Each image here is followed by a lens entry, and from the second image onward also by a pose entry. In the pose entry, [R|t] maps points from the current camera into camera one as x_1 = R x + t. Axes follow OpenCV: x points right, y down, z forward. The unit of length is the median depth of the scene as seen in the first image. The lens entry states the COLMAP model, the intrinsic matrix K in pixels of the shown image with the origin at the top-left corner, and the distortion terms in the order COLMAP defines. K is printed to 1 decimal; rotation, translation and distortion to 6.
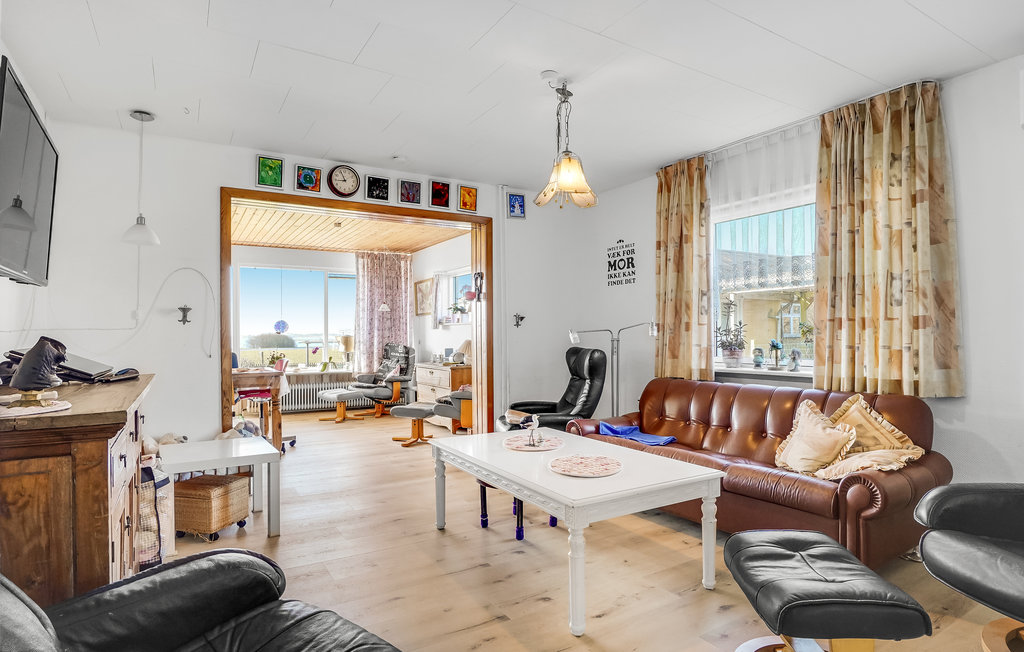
lens RADIAL K [[550.1, 0, 518.8], [0, 550.1, 331.8], [0, 0, 1]] dist [-0.067466, 0.036848]
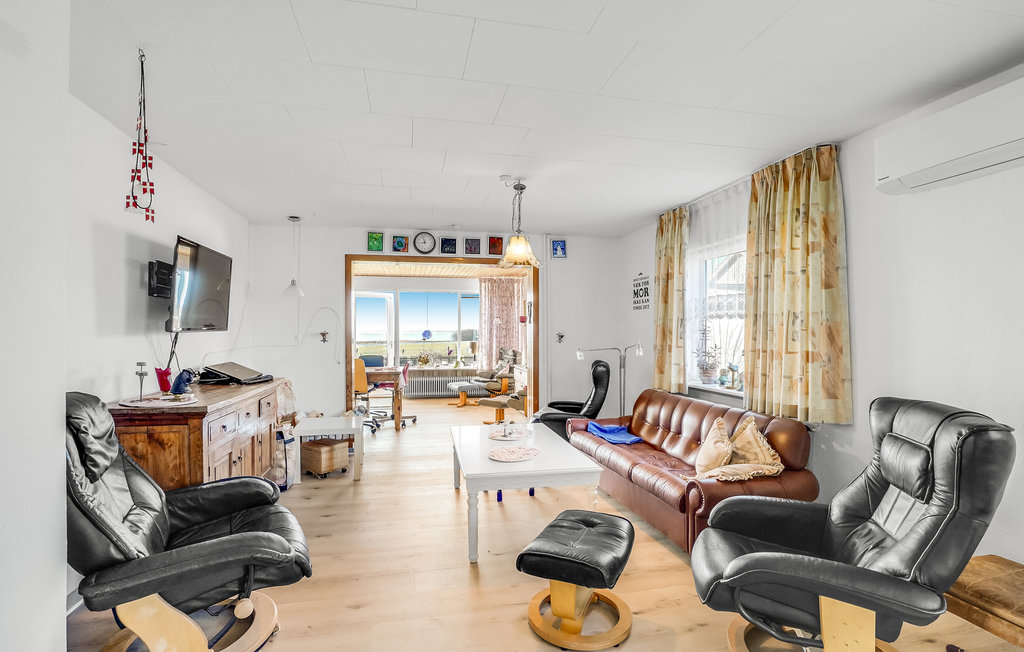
lens RADIAL K [[473.4, 0, 510.0], [0, 473.4, 332.1], [0, 0, 1]] dist [-0.061258, 0.027256]
pose [[0.940358, 0.006071, -0.340132, 0.409522], [-0.003254, 0.999956, 0.008850, -0.066926], [0.340170, -0.007215, 0.940336, -0.131433]]
